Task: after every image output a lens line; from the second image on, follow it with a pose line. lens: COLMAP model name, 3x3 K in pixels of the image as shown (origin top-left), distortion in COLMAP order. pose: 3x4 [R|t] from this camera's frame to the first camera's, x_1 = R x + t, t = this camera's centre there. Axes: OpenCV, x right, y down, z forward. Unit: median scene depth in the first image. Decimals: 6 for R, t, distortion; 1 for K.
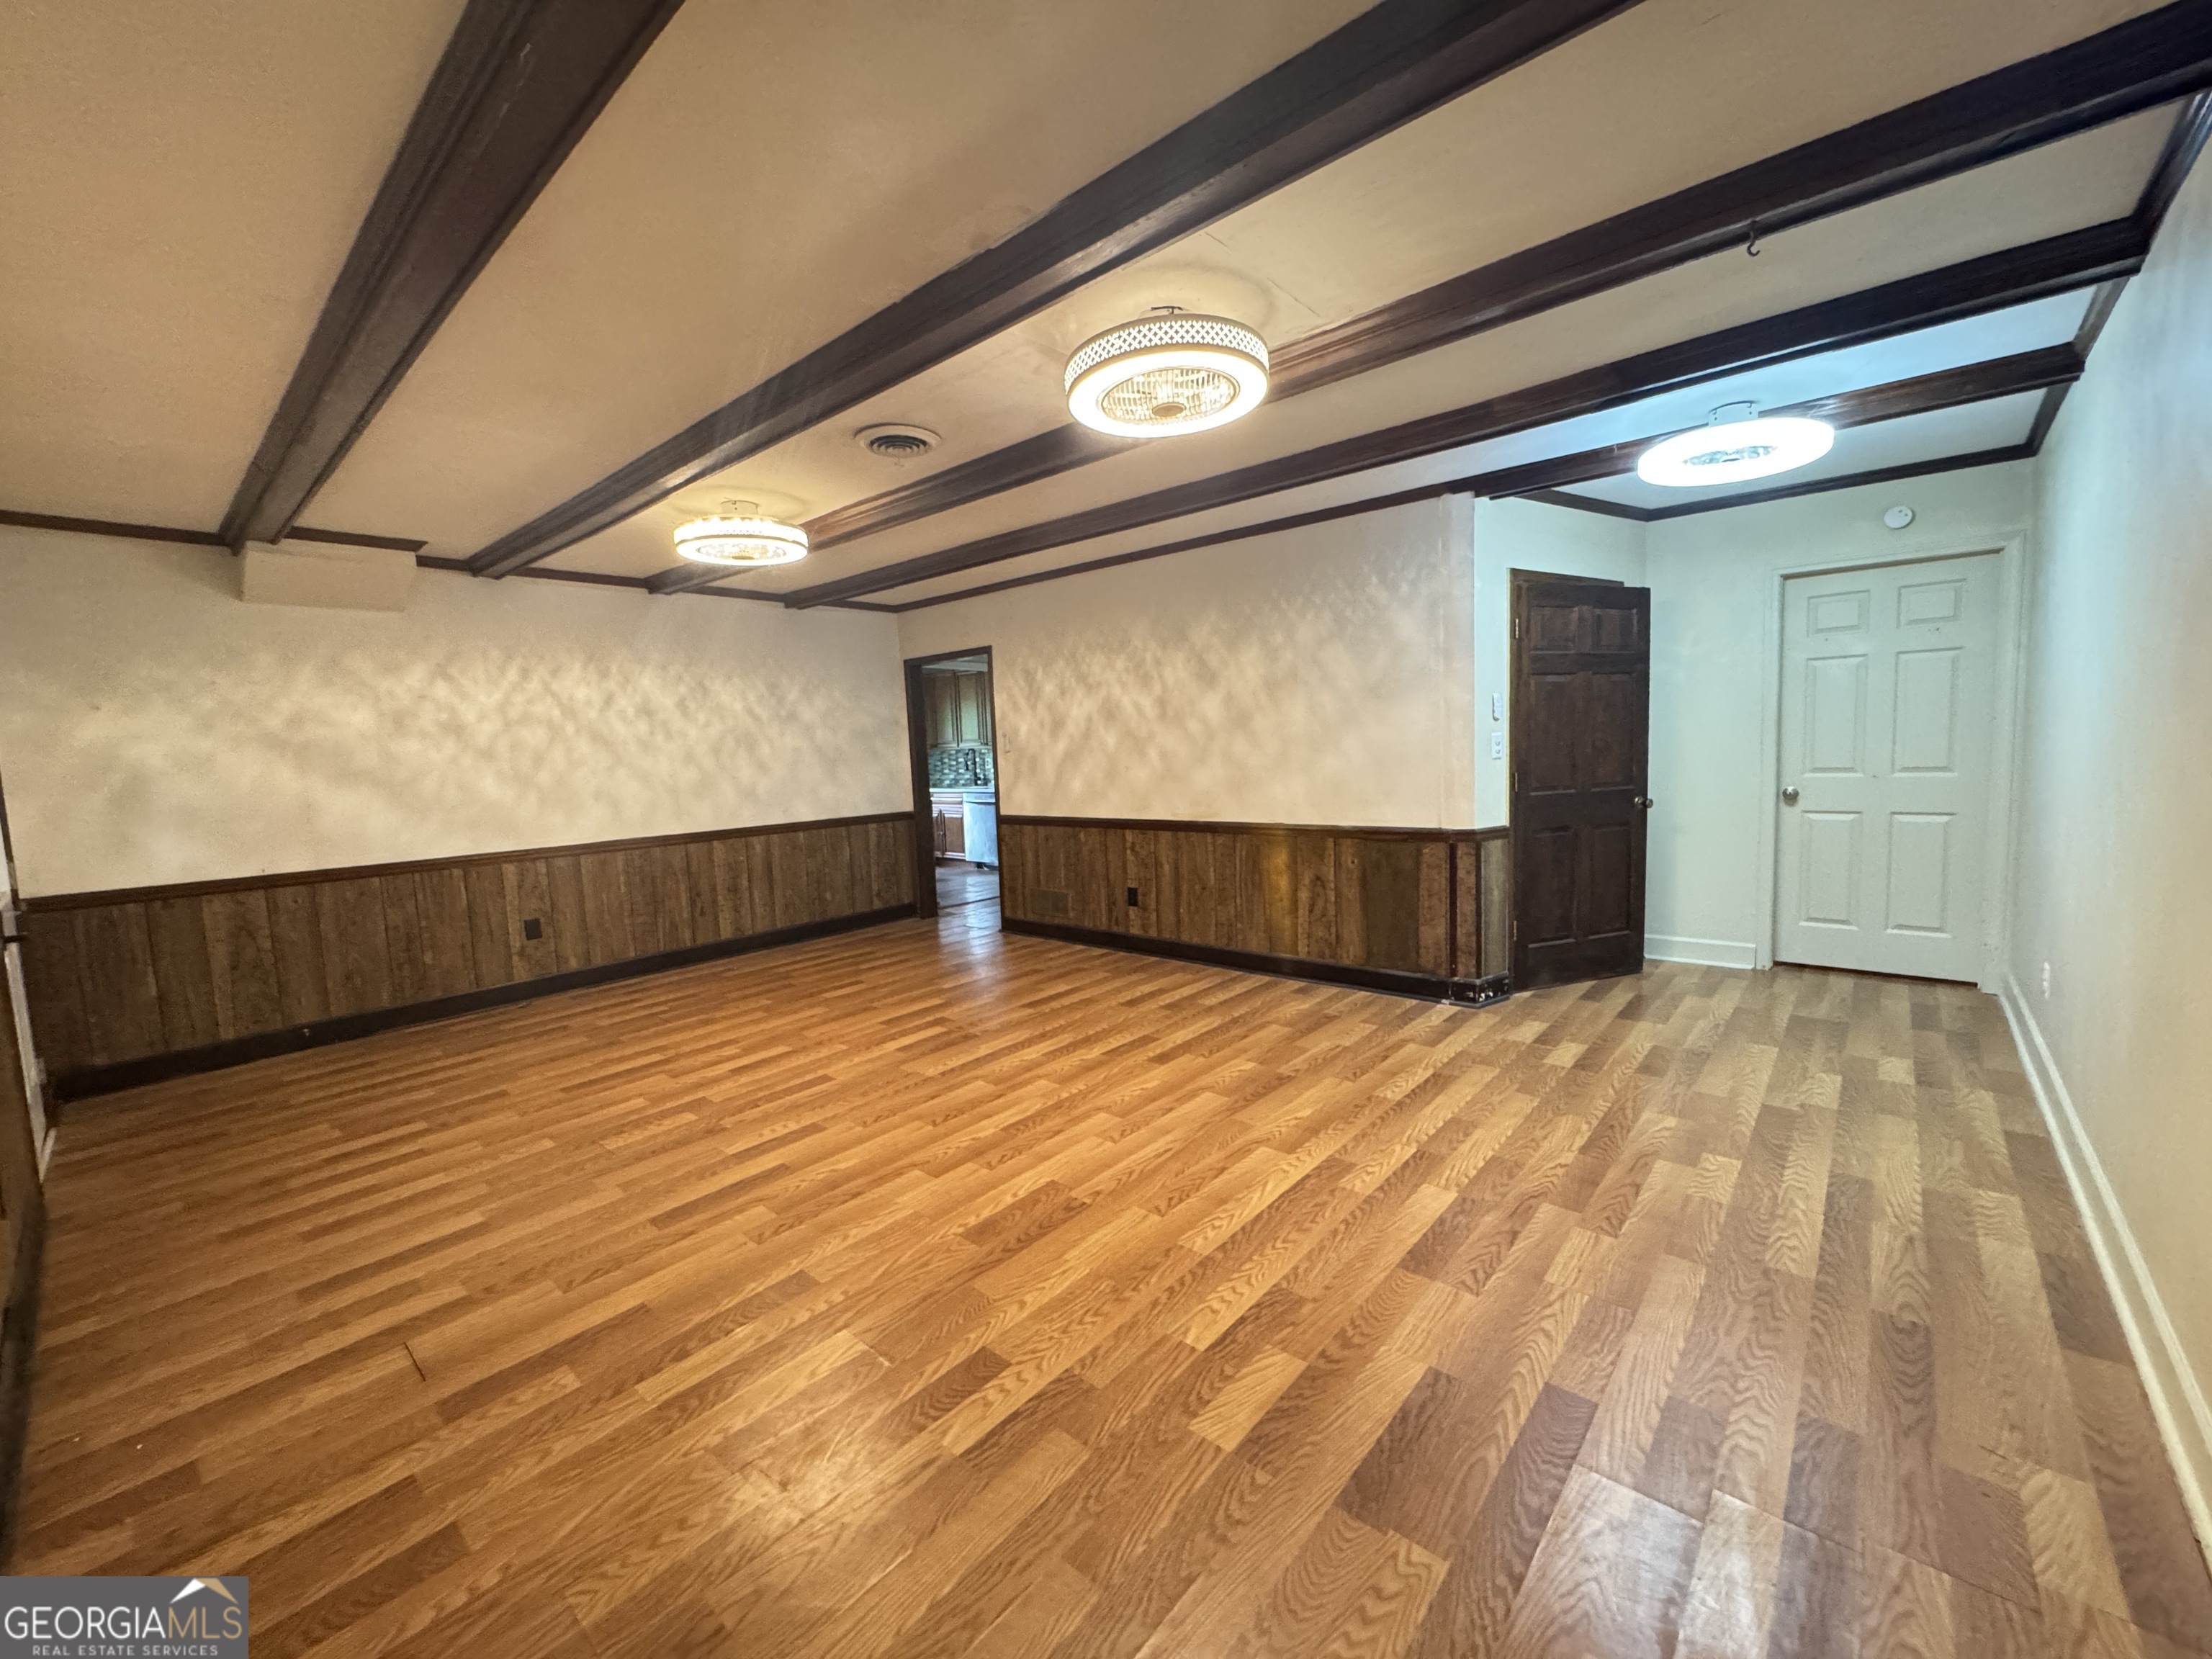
lens RADIAL K [[884.8, 0, 1103.6], [0, 884.8, 831.5], [0, 0, 1]] dist [-0.006384, 0.000513]
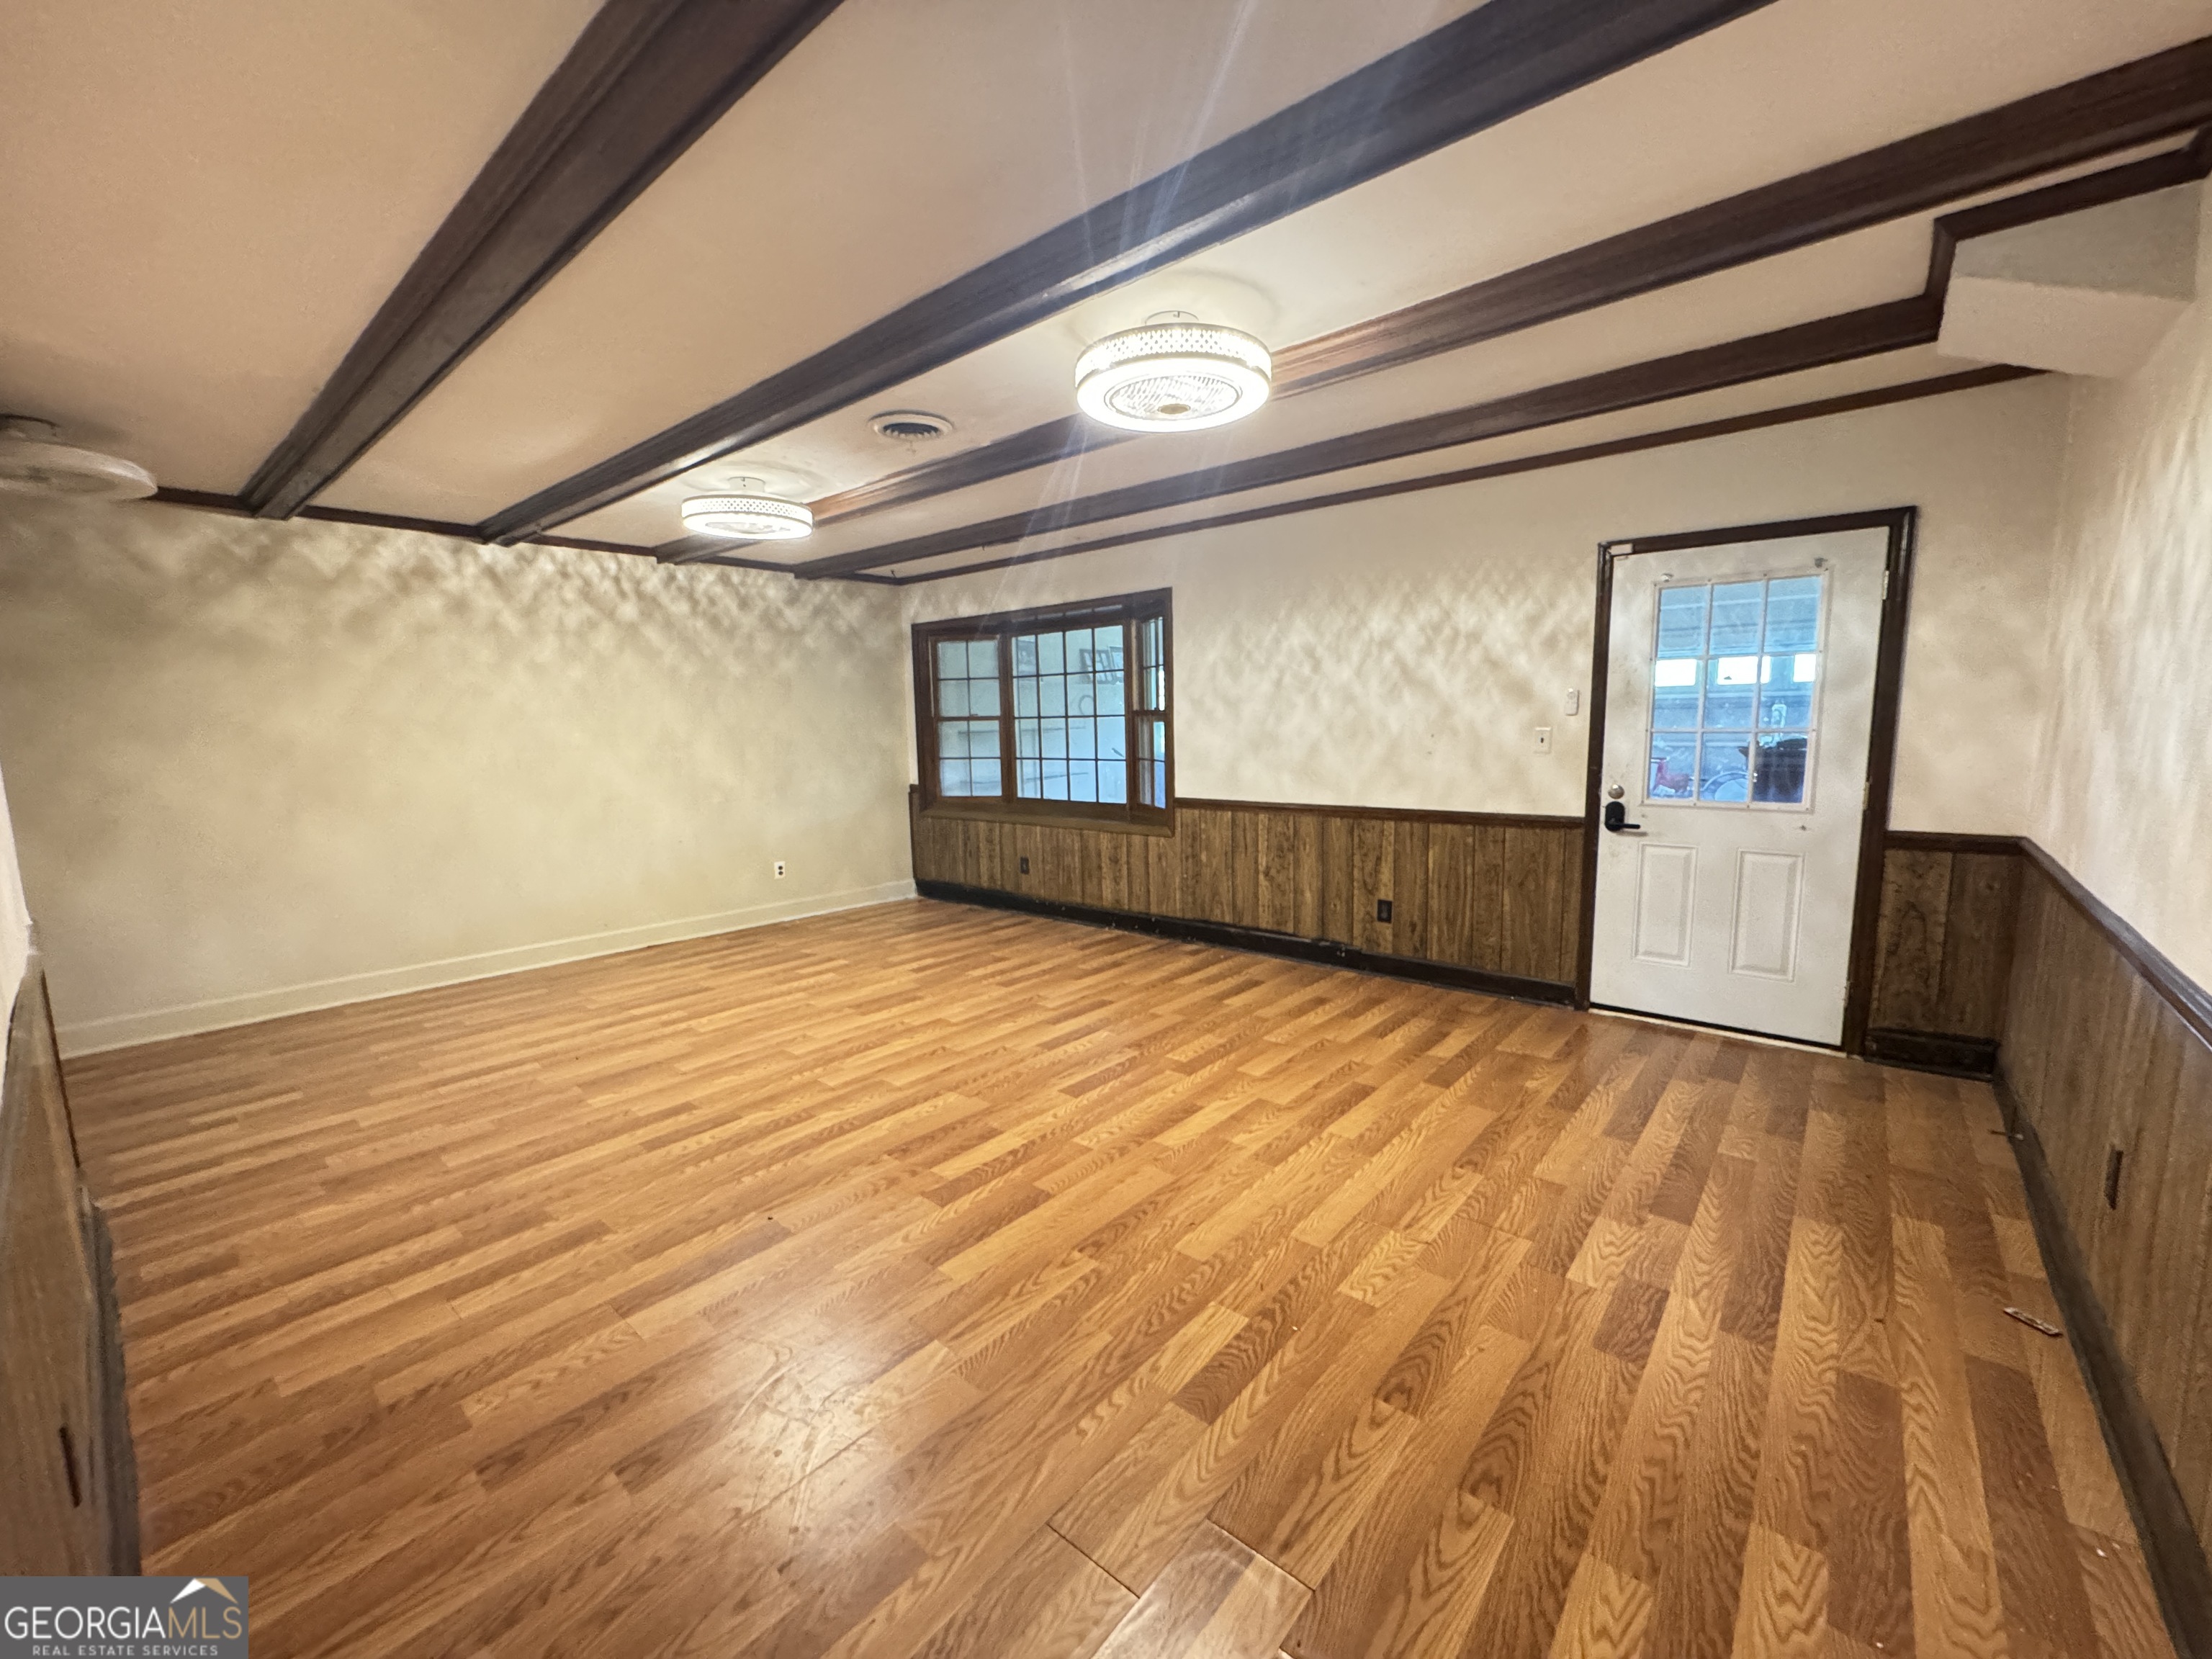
lens RADIAL K [[884.8, 0, 1103.6], [0, 884.8, 831.5], [0, 0, 1]] dist [-0.006384, 0.000513]
pose [[-0.997837, 0.065393, -0.006763, -0.310354], [0.062191, 0.972286, 0.225370, -0.147724], [0.021313, 0.224462, -0.974250, 1.562256]]
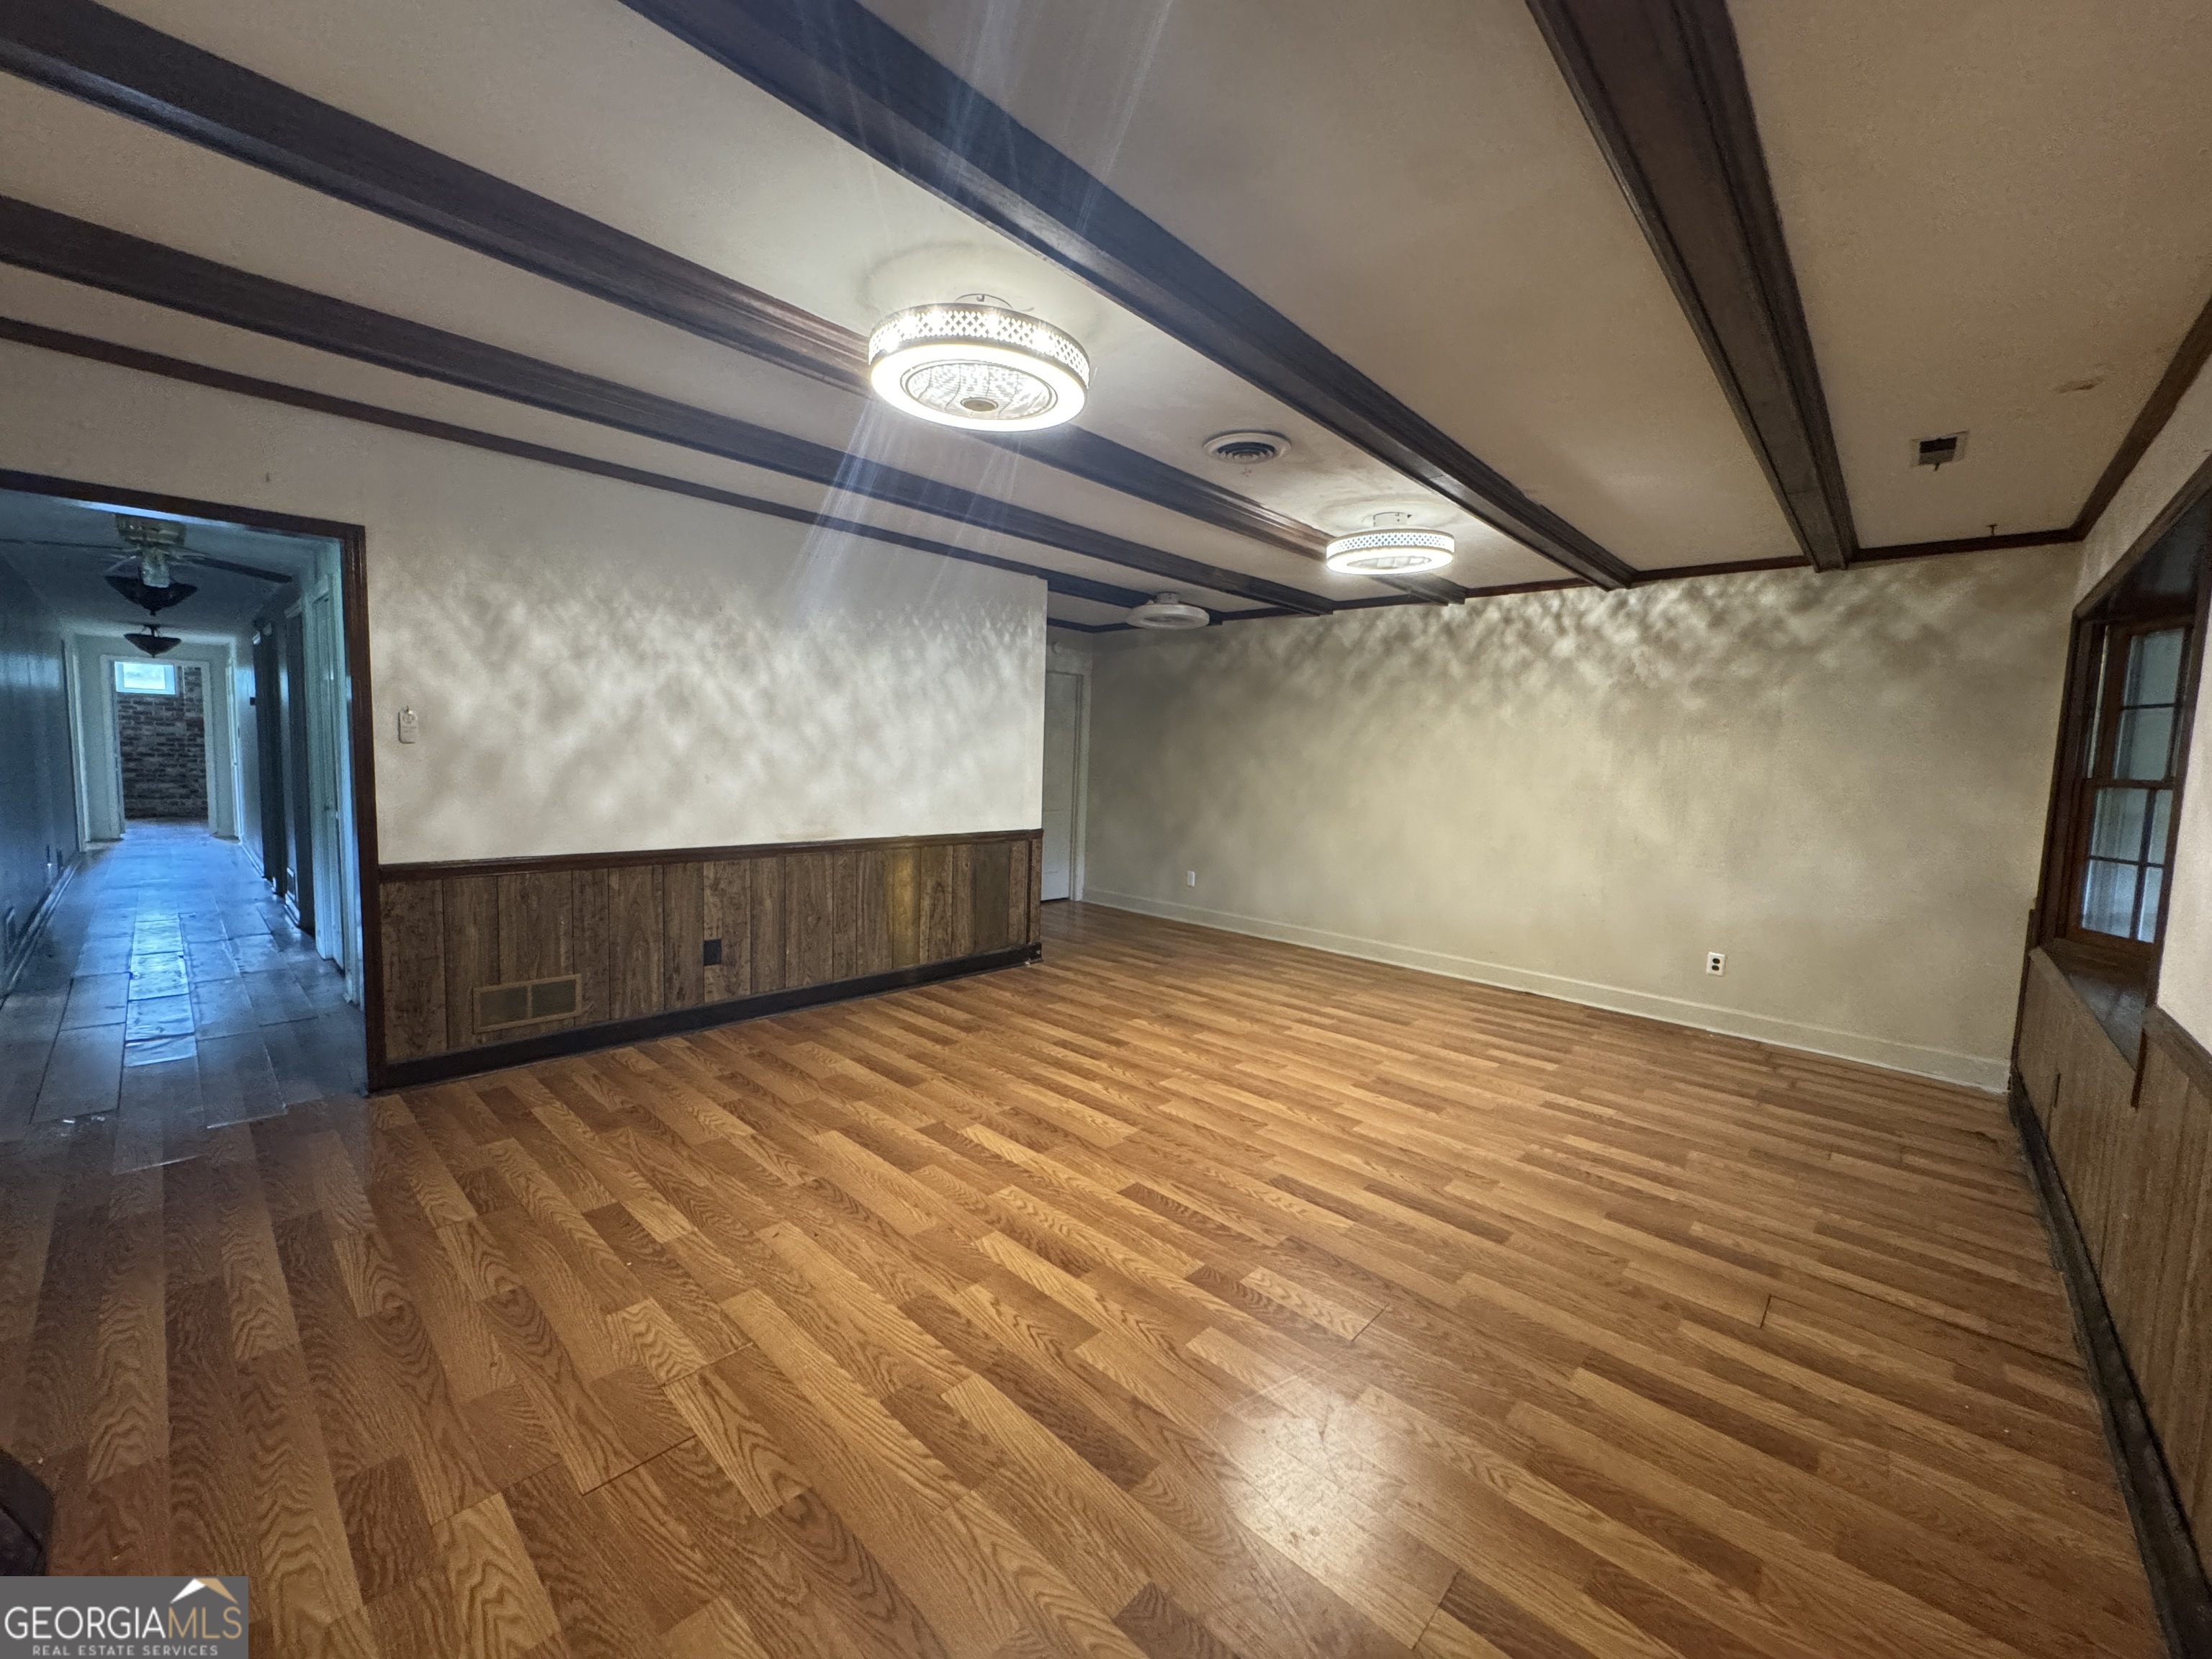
lens RADIAL K [[884.8, 0, 1103.6], [0, 884.8, 831.5], [0, 0, 1]] dist [-0.006384, 0.000513]
pose [[0.025291, -0.046063, 0.998618, -0.911615], [0.062835, 0.997036, 0.044399, -0.051365], [-0.997703, 0.061625, 0.028110, 0.853841]]
